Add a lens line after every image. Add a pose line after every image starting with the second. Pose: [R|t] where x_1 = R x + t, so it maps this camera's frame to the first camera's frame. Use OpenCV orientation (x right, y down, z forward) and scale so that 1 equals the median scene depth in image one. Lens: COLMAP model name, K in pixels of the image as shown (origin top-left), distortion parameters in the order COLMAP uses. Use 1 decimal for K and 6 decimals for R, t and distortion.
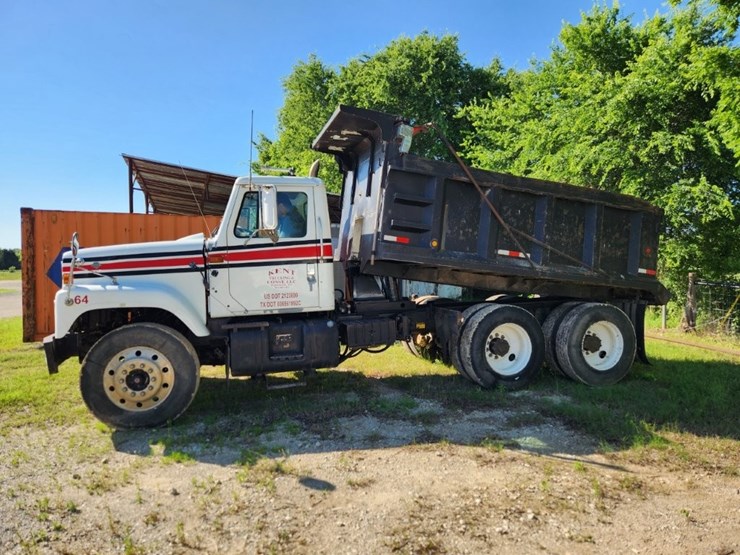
lens RADIAL K [[598.6, 0, 413.8], [0, 598.6, 291.2], [0, 0, 1]] dist [0.040819, -0.033899]
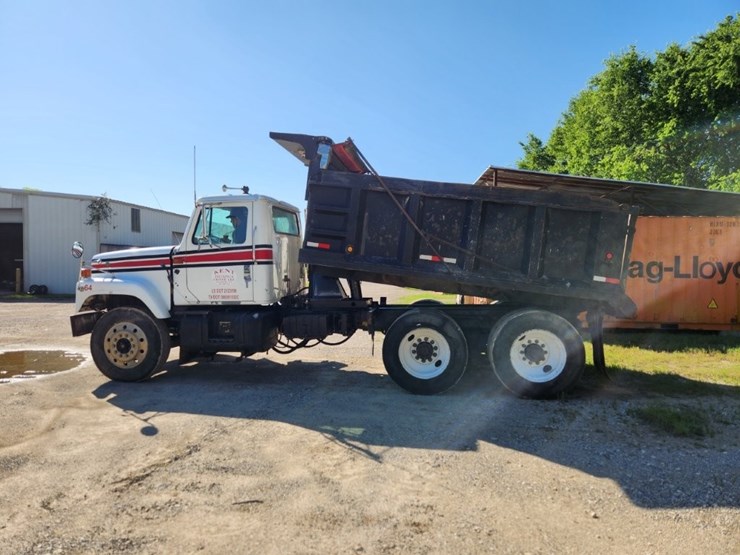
lens RADIAL K [[579.4, 0, 375.2], [0, 579.4, 284.1], [0, 0, 1]] dist [0.037999, 0.000364]
pose [[0.860321, 0.034877, -0.508557, 0.680825], [-0.036465, 0.999311, 0.006847, -0.026593], [0.508446, 0.012654, 0.861001, 0.120460]]
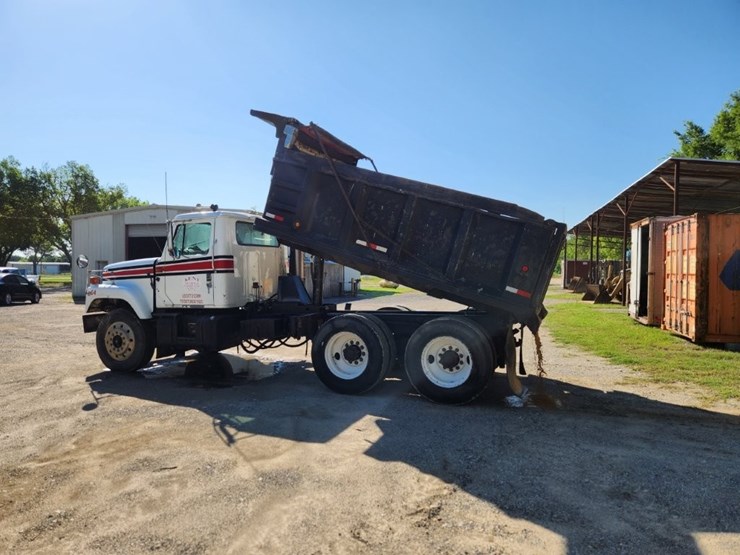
lens RADIAL K [[598.6, 0, 359.5], [0, 598.6, 280.3], [0, 0, 1]] dist [0.040819, -0.033899]
pose [[0.693893, 0.026271, -0.719599, 1.119124], [-0.039048, 0.999237, -0.001174, -0.044713], [0.719019, 0.028914, 0.694389, 0.295026]]
